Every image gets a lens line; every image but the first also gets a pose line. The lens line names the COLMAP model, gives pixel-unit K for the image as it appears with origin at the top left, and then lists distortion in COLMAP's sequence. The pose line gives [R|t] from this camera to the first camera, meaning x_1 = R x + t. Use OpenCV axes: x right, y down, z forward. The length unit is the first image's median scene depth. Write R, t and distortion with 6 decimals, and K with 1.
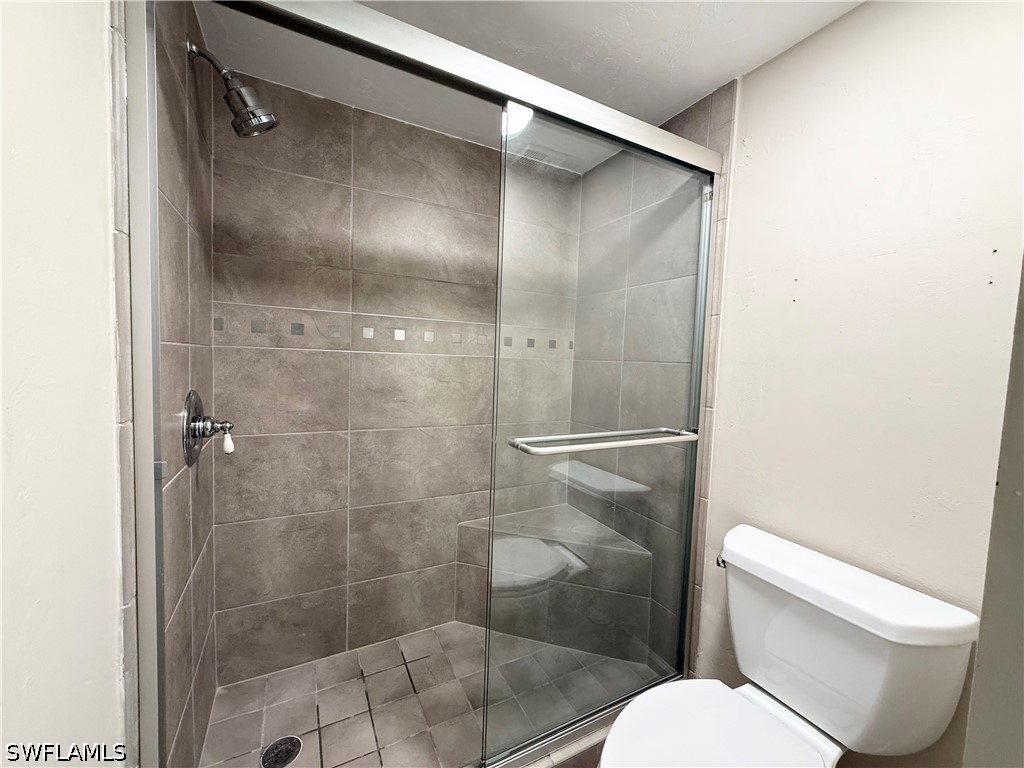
lens RADIAL K [[407.2, 0, 507.1], [0, 407.2, 384.9], [0, 0, 1]] dist [0.001804, -0.000028]
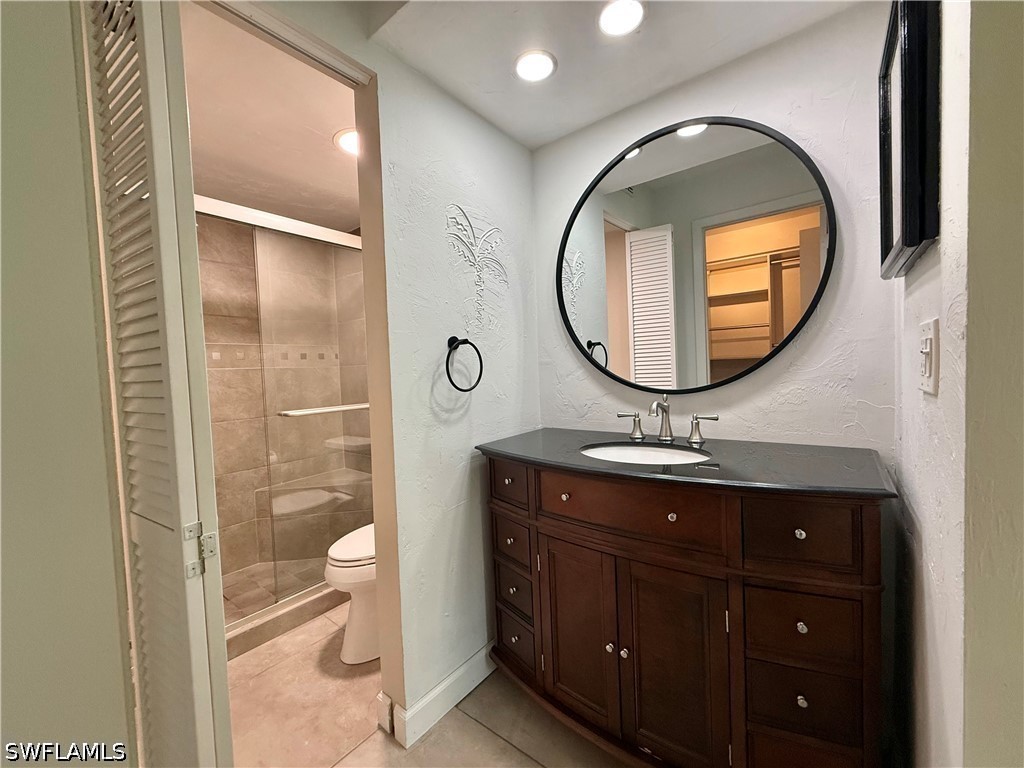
lens RADIAL K [[407.2, 0, 509.6], [0, 407.2, 385.0], [0, 0, 1]] dist [0.001804, -0.000028]
pose [[0.906140, -0.085403, 0.414266, 0.132932], [0.094711, 0.995503, -0.001938, 0.079506], [-0.412237, 0.040992, 0.910154, -0.688137]]
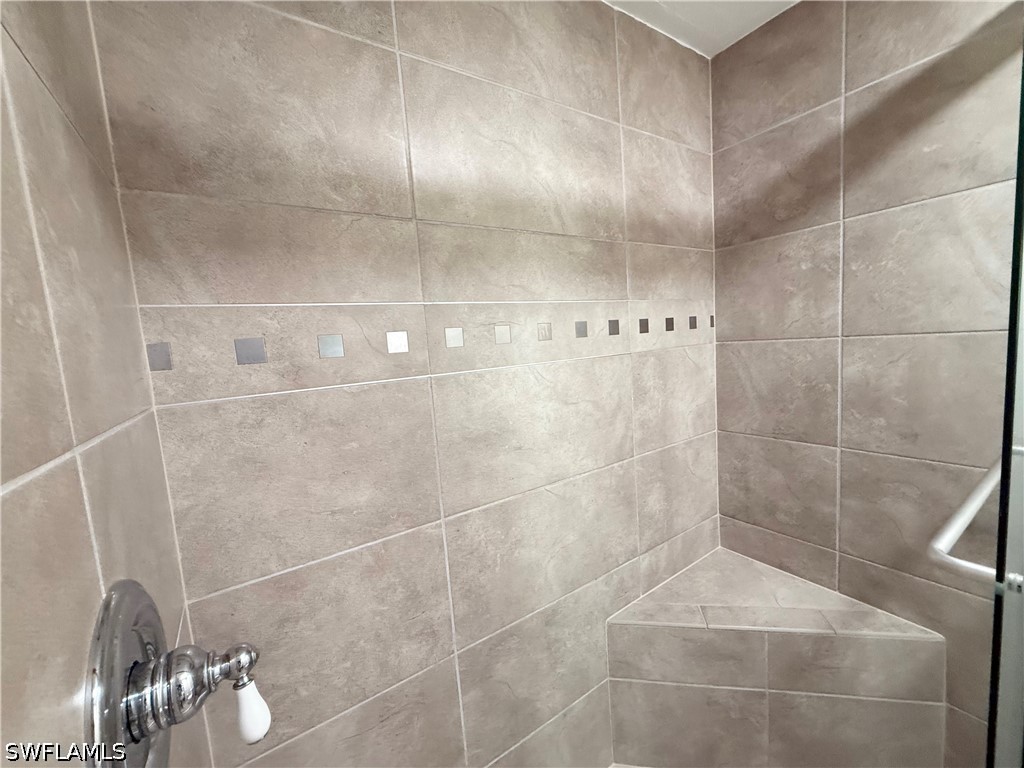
lens RADIAL K [[407.2, 0, 507.0], [0, 407.2, 385.2], [0, 0, 1]] dist [0.001804, -0.000028]
pose [[0.988584, -0.120434, 0.090535, -0.320175], [0.116502, 0.992052, 0.047543, -0.079901], [-0.095542, -0.036453, 0.994758, 0.441177]]
